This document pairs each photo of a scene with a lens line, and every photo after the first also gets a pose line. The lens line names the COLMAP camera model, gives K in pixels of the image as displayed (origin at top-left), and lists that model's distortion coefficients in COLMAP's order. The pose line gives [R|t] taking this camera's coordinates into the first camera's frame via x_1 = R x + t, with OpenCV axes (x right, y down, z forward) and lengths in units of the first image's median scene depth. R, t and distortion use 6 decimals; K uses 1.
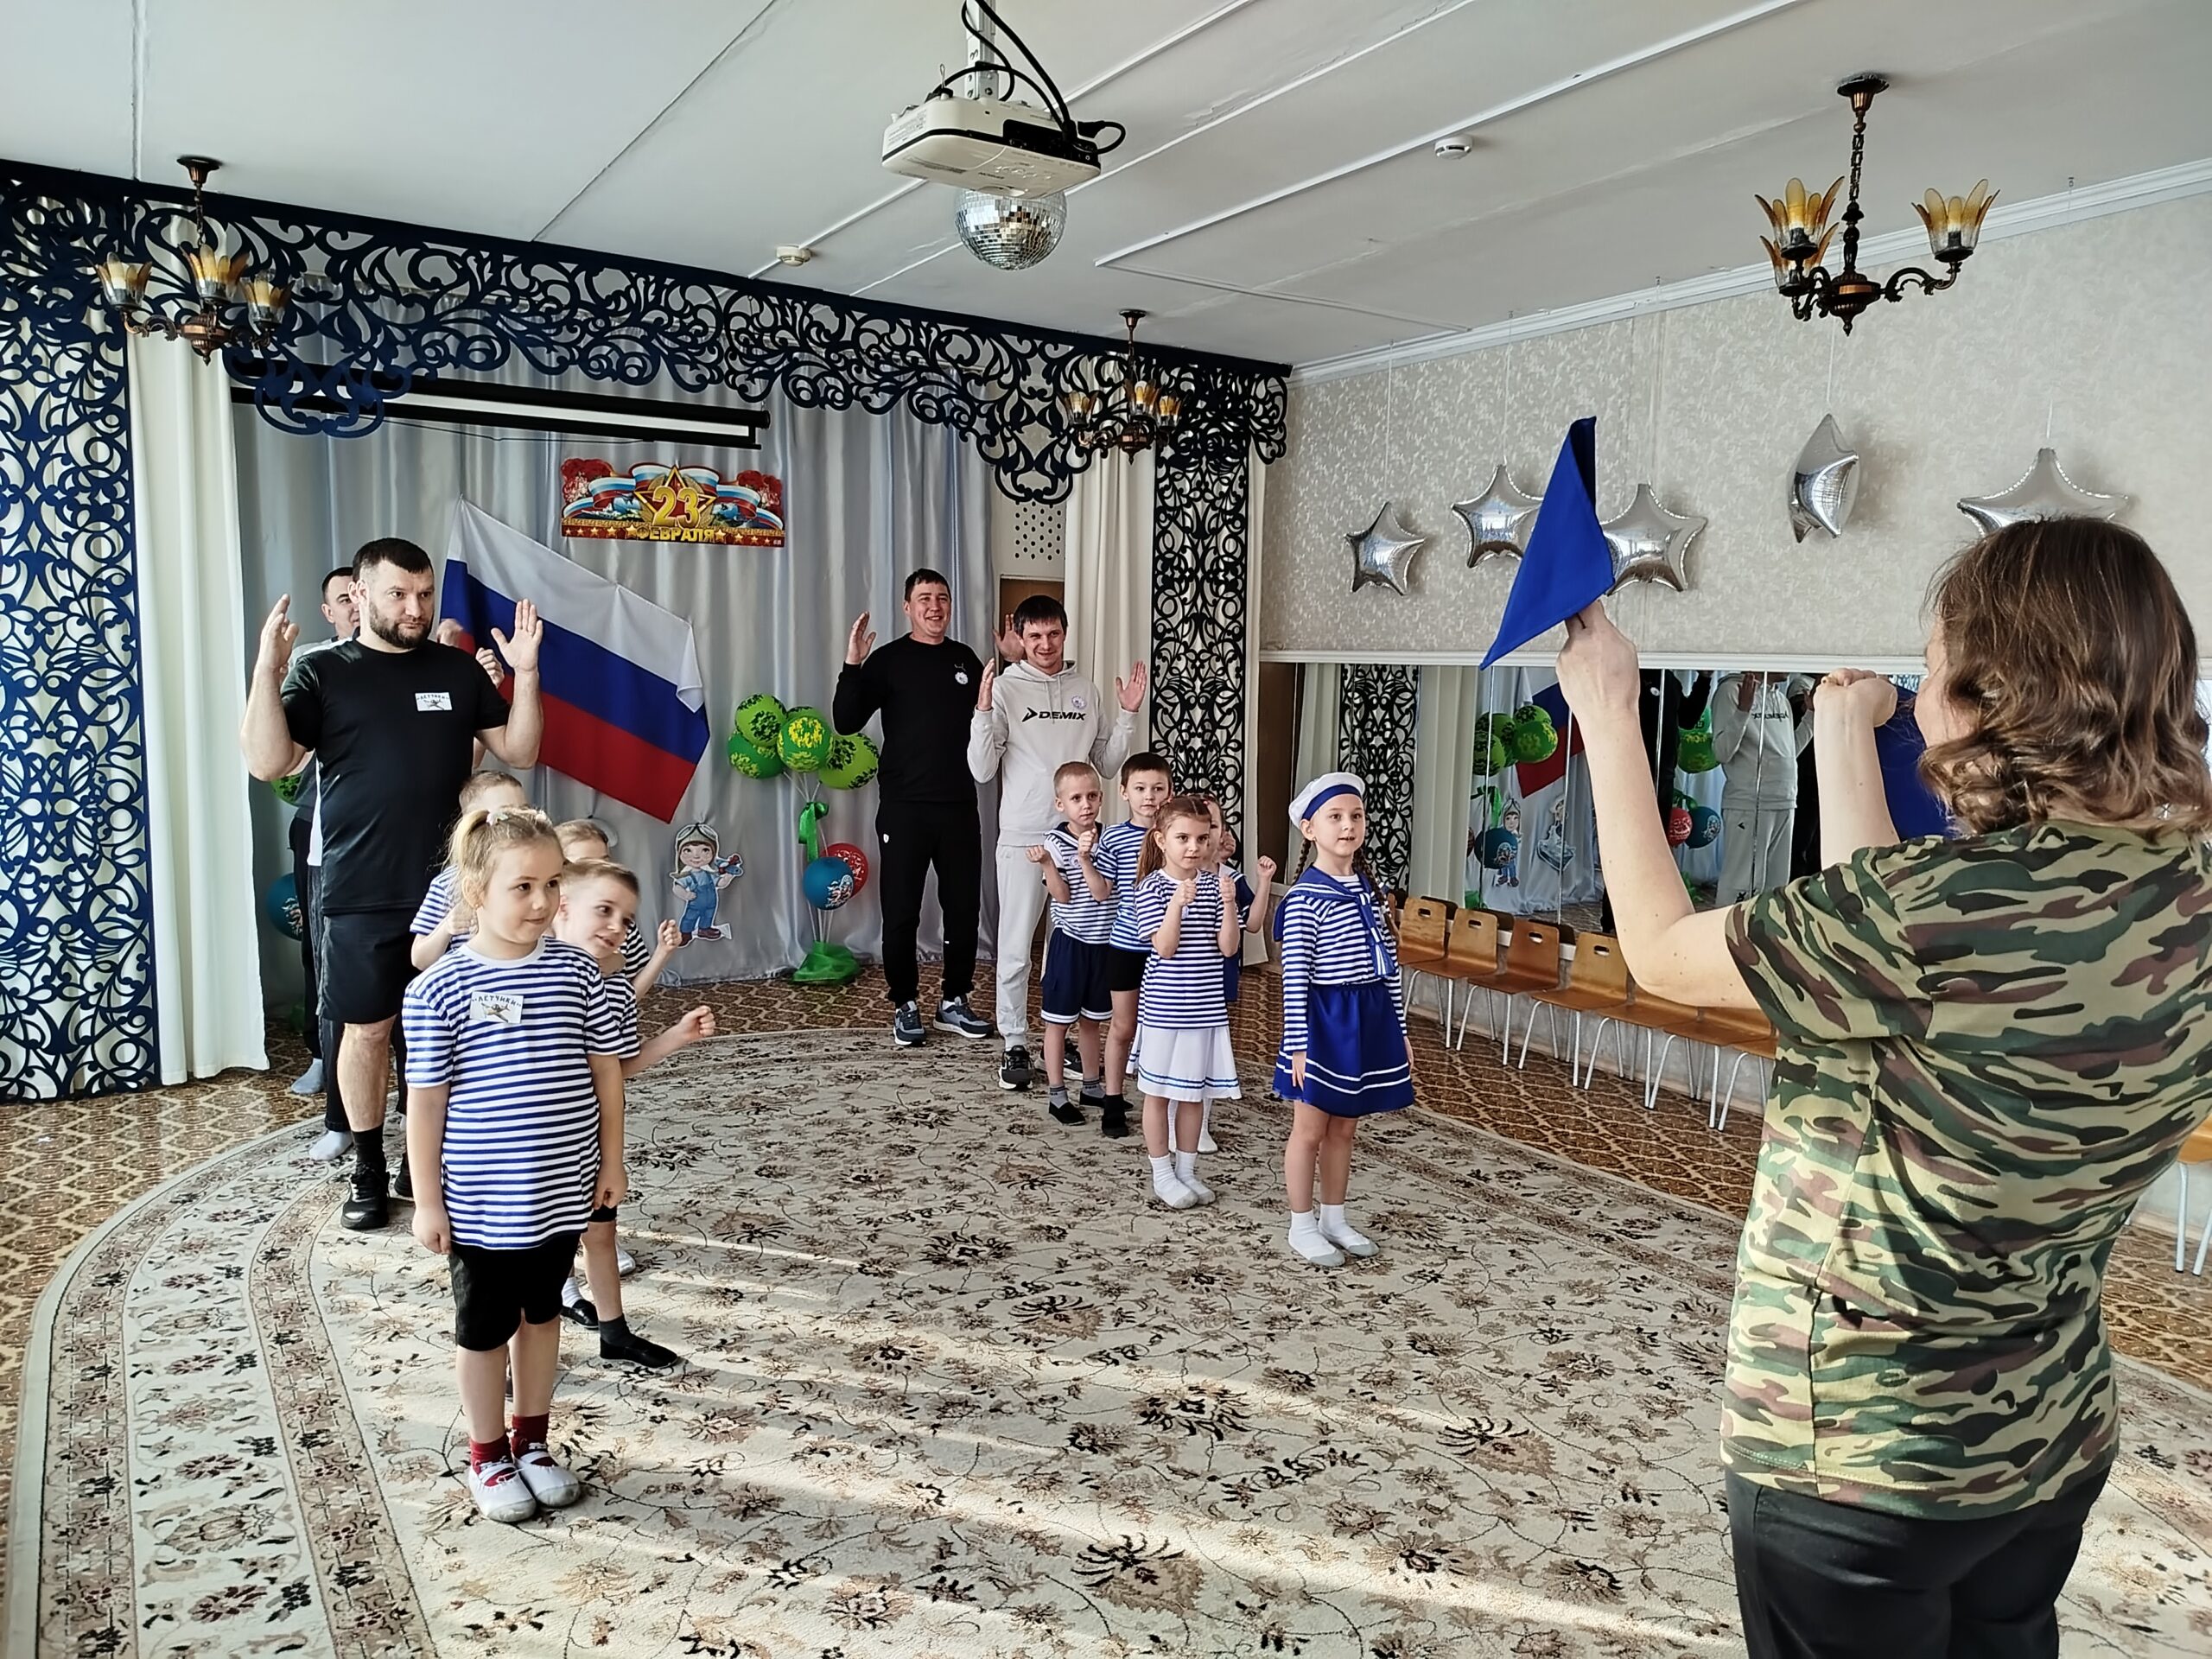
lens RADIAL K [[1561.7, 0, 1105.8], [0, 1561.7, 826.2], [0, 0, 1]] dist [-0.000093, 0.011877]
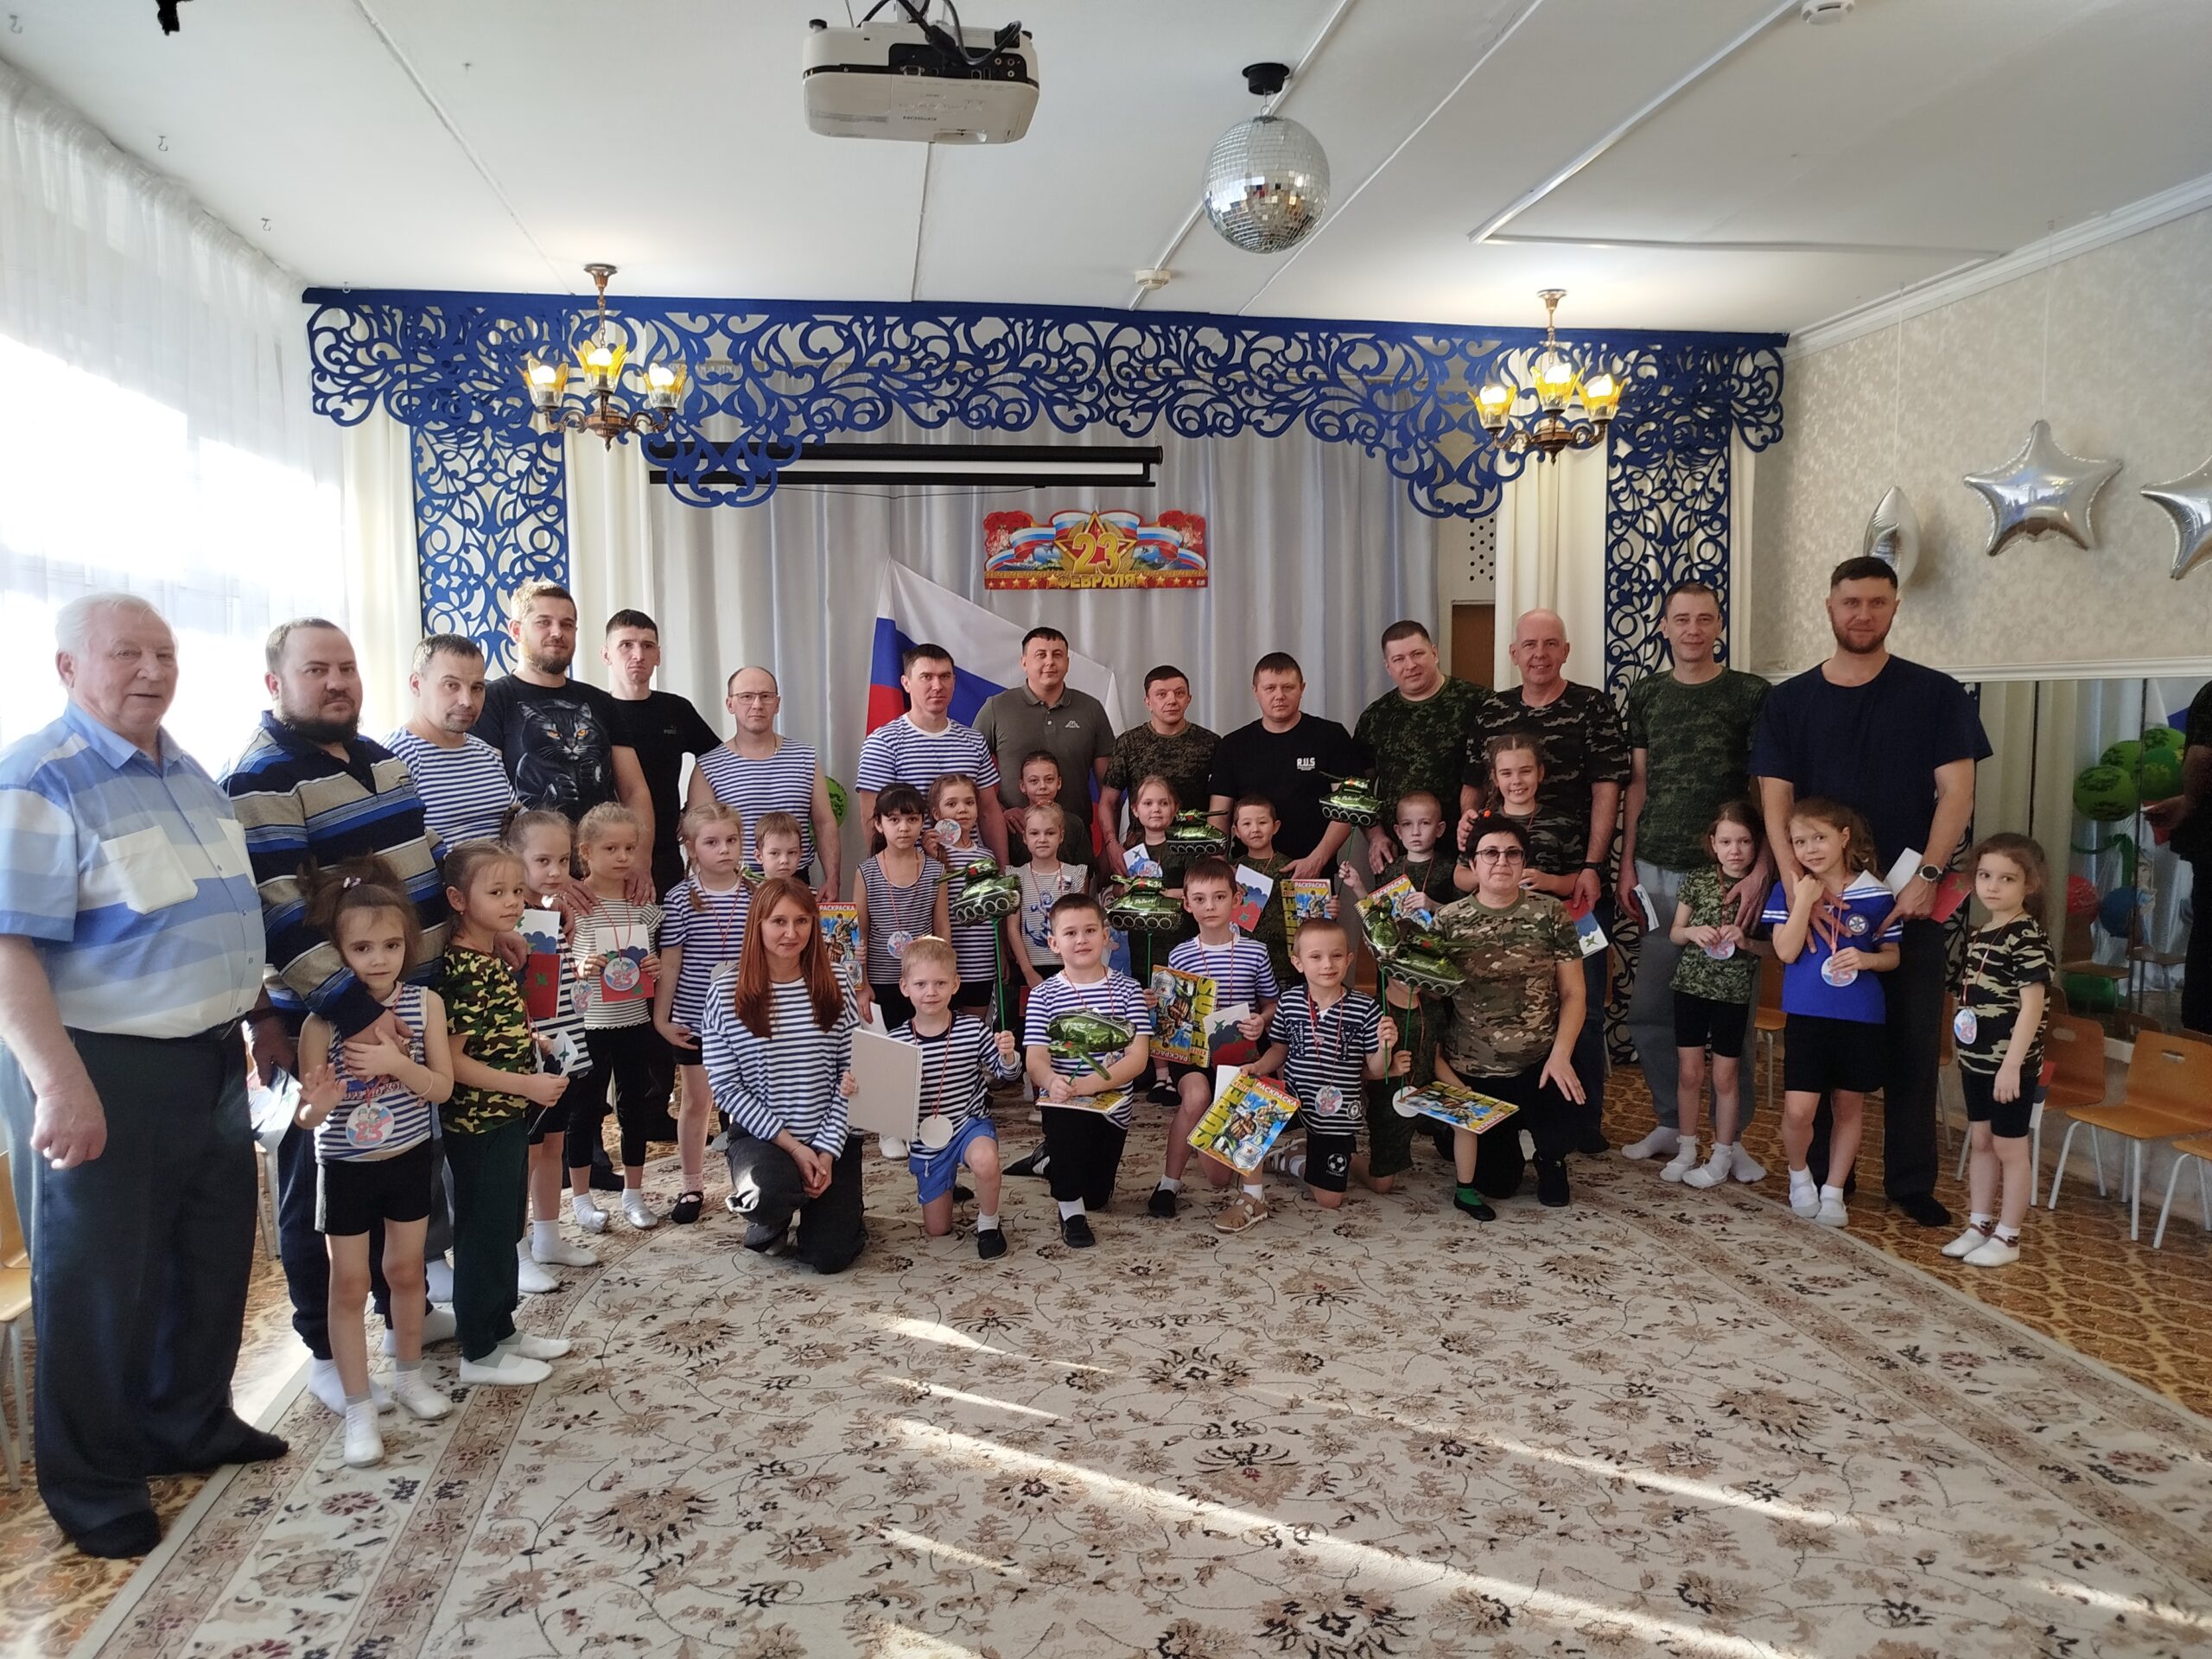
lens RADIAL K [[1557.4, 0, 1111.3], [0, 1557.4, 839.2], [0, 0, 1]] dist [-0.042554, 0.081207]
pose [[0.918711, 0.000417, -0.394929, 0.169605], [-0.007864, 0.999820, -0.017239, -0.008520], [0.394851, 0.018944, 0.918550, 0.145692]]
